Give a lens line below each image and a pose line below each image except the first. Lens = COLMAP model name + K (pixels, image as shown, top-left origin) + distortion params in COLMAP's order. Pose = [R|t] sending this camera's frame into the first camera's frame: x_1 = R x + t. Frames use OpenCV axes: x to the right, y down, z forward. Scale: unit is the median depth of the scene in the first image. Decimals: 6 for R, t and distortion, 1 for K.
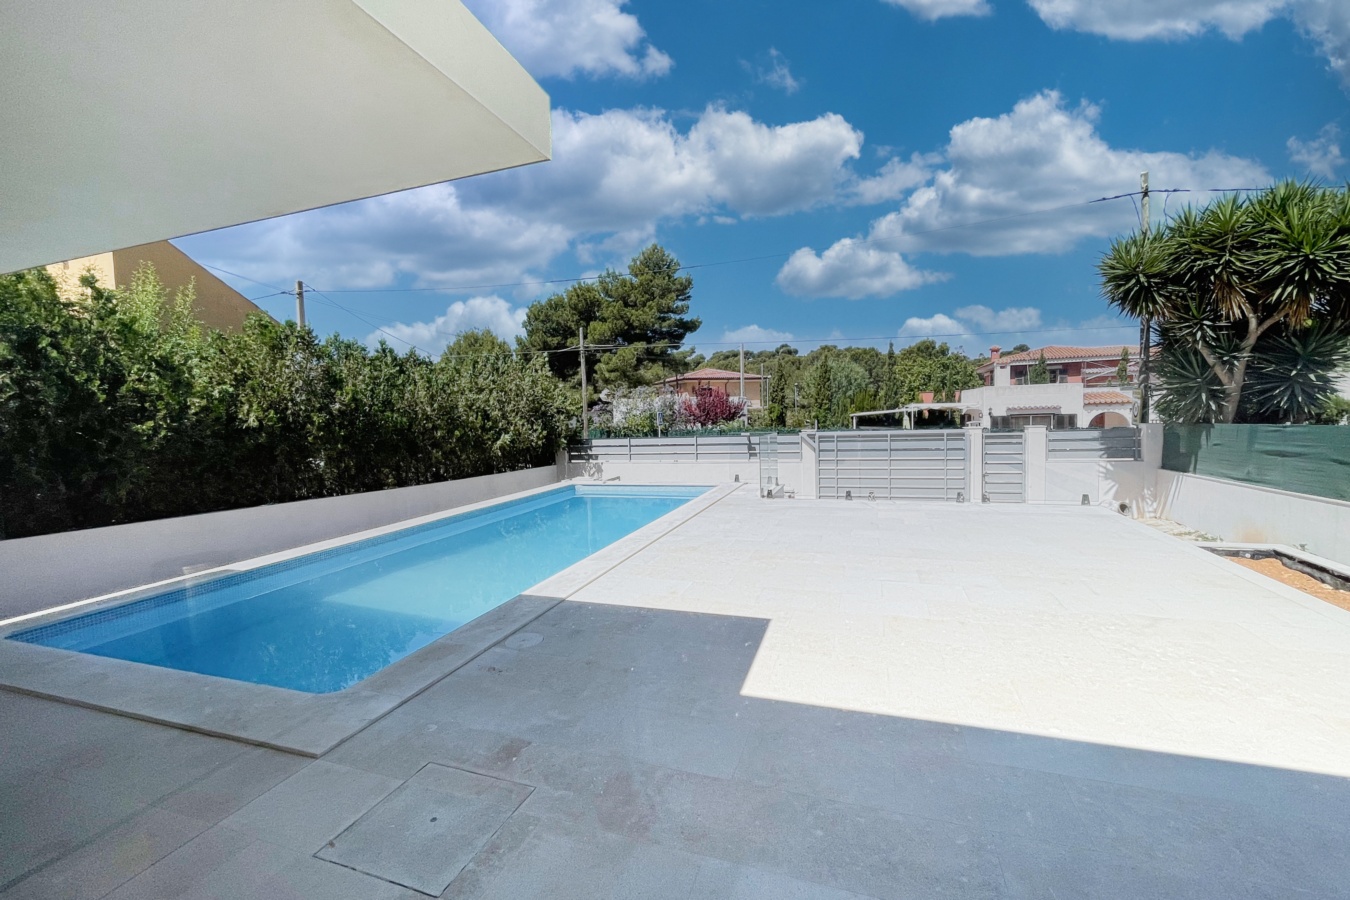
lens RADIAL K [[557.4, 0, 675.7], [0, 557.4, 446.9], [0, 0, 1]] dist [-0.002702, -0.000498]
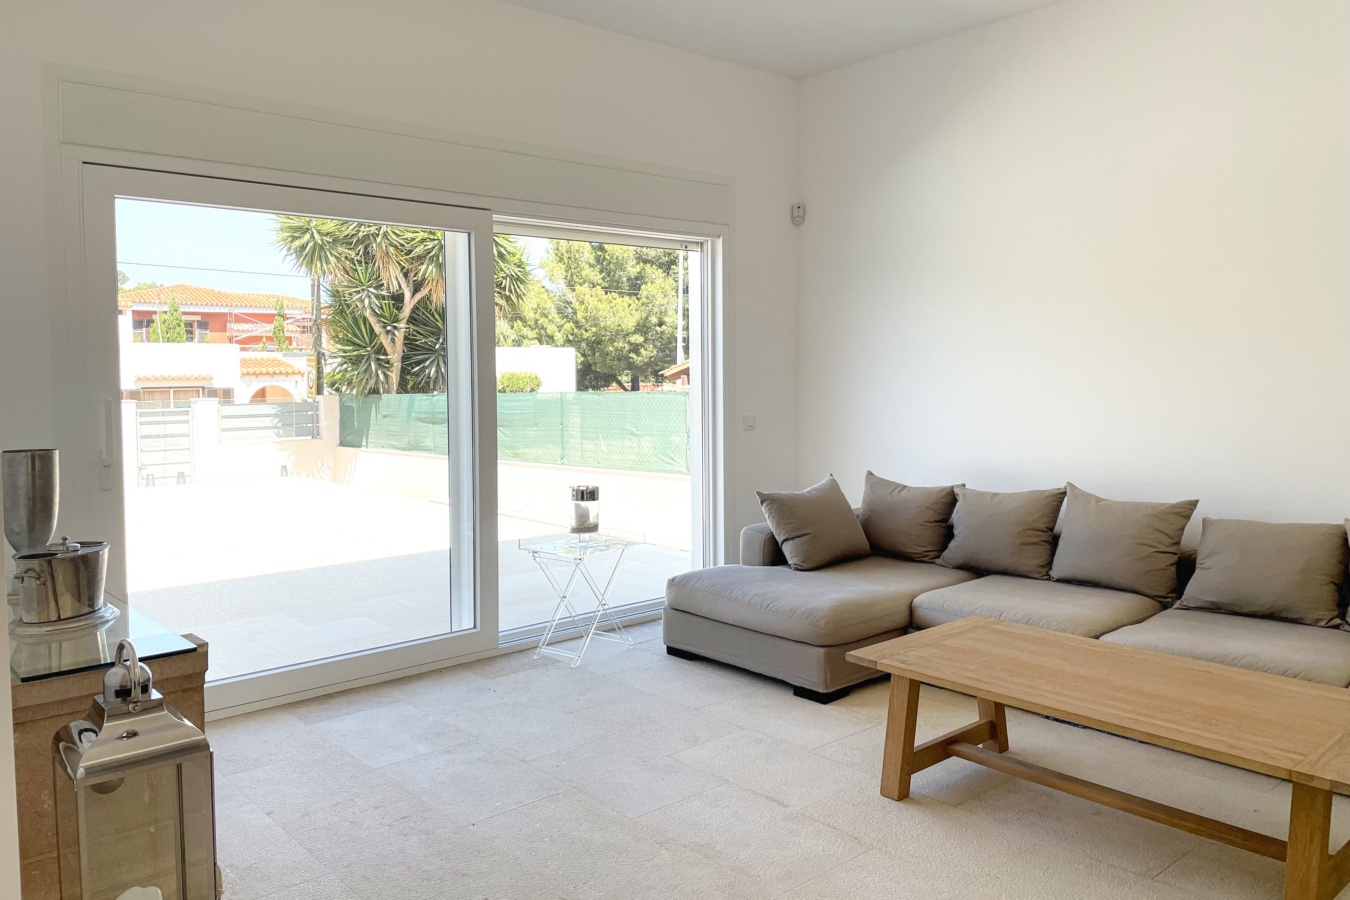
lens RADIAL K [[1021.8, 0, 669.1], [0, 1021.8, 418.4], [0, 0, 1]] dist [0.091777, -0.112240]
pose [[0.501641, -0.015603, 0.864935, -0.162328], [0.045444, 0.998932, -0.008336, 0.018509], [-0.863882, 0.043487, 0.501814, -0.161018]]
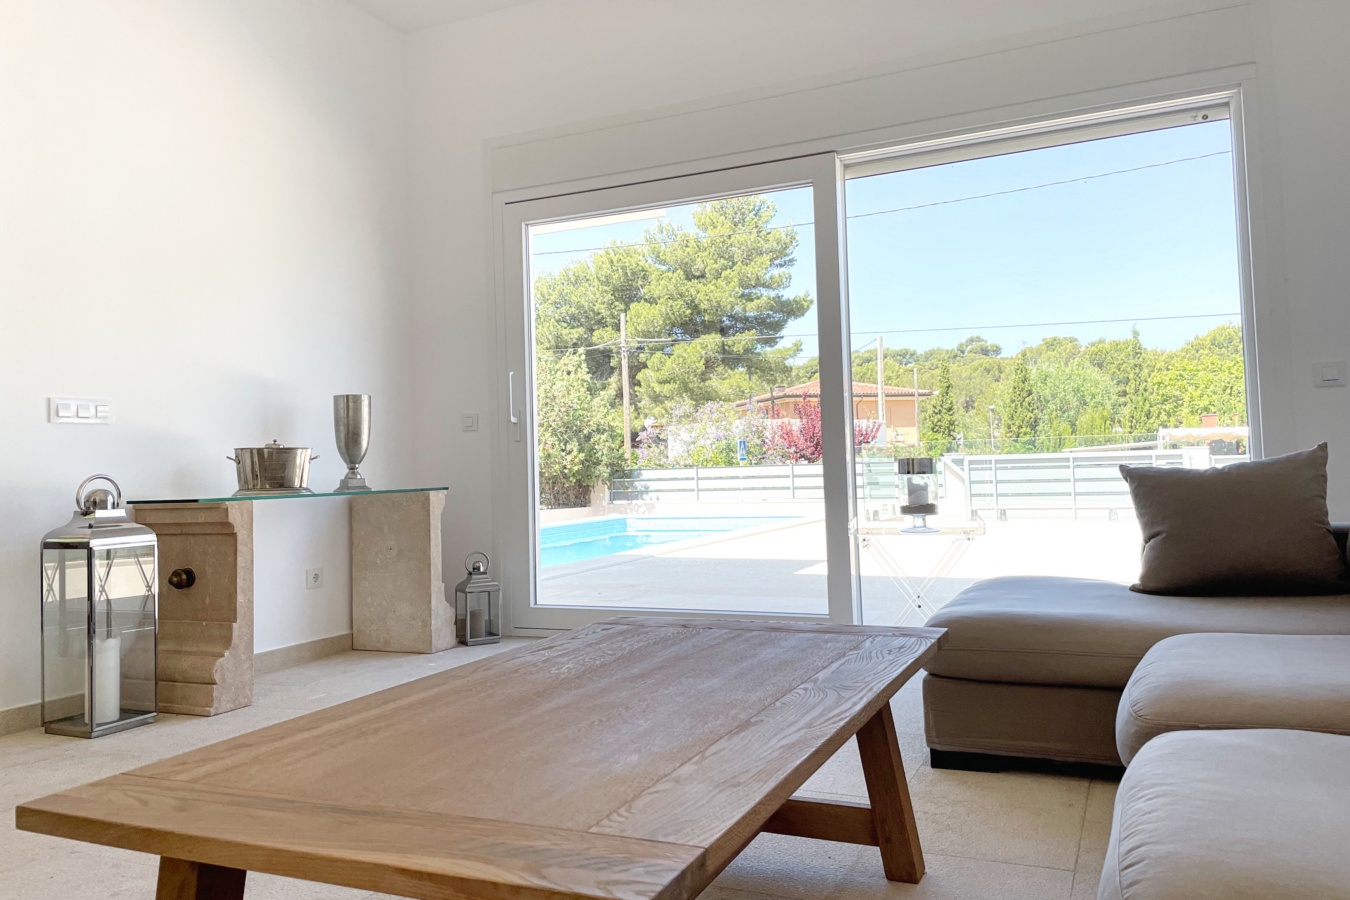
lens RADIAL K [[1021.8, 0, 669.1], [0, 1021.8, 418.4], [0, 0, 1]] dist [0.091777, -0.112240]
pose [[0.994745, -0.002221, -0.102360, 0.011137], [-0.008647, 0.994370, -0.105607, 0.045540], [0.102018, 0.105937, 0.989126, -0.218899]]
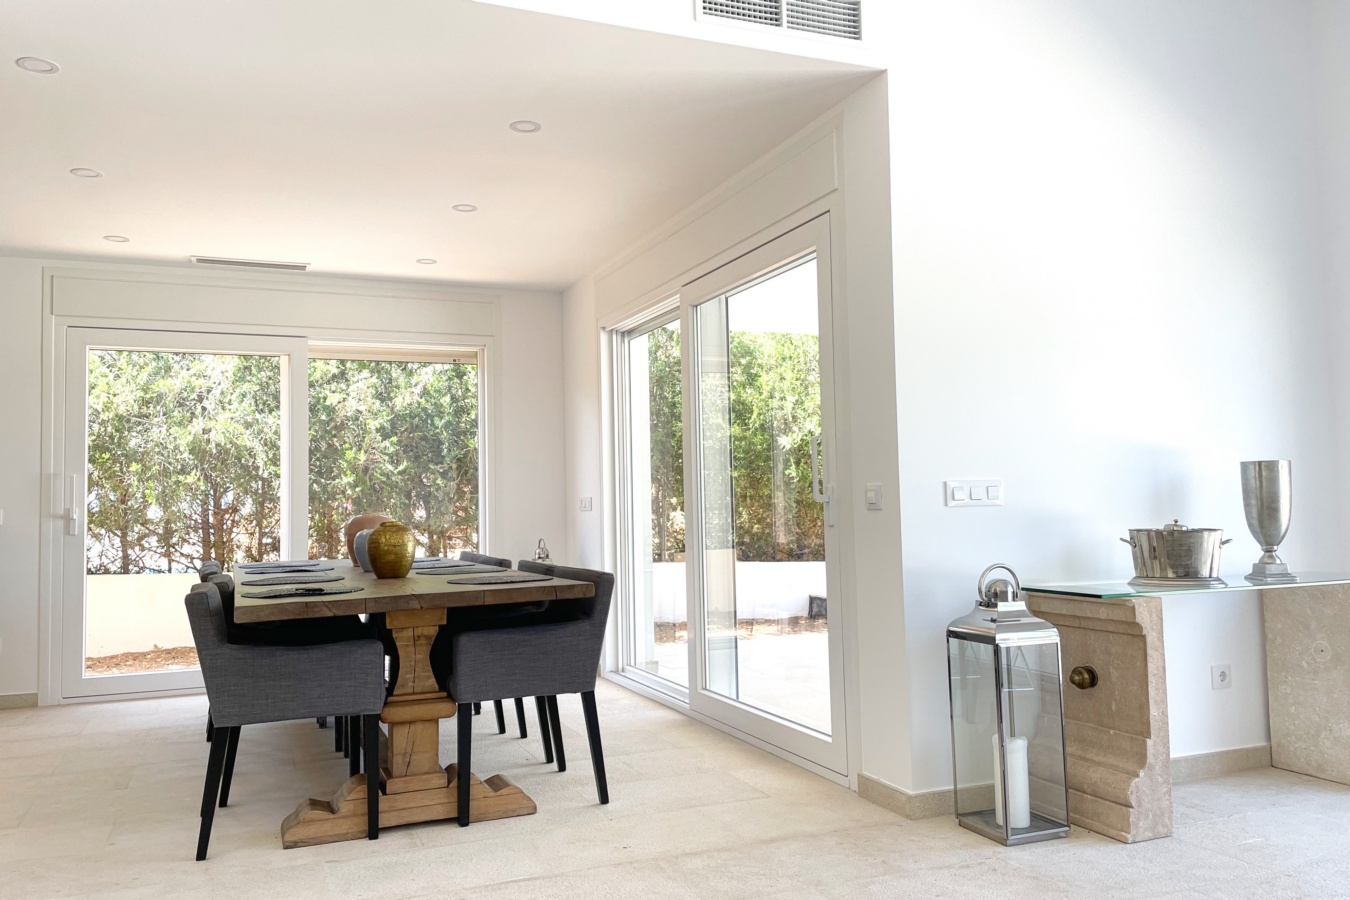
lens RADIAL K [[1032.1, 0, 656.3], [0, 1032.1, 444.4], [0, 0, 1]] dist [0.090144, -0.114789]
pose [[0.651963, -0.026260, -0.757796, -0.009341], [-0.046697, 0.996113, -0.074694, 0.033633], [0.756811, 0.084084, 0.648202, -0.207717]]
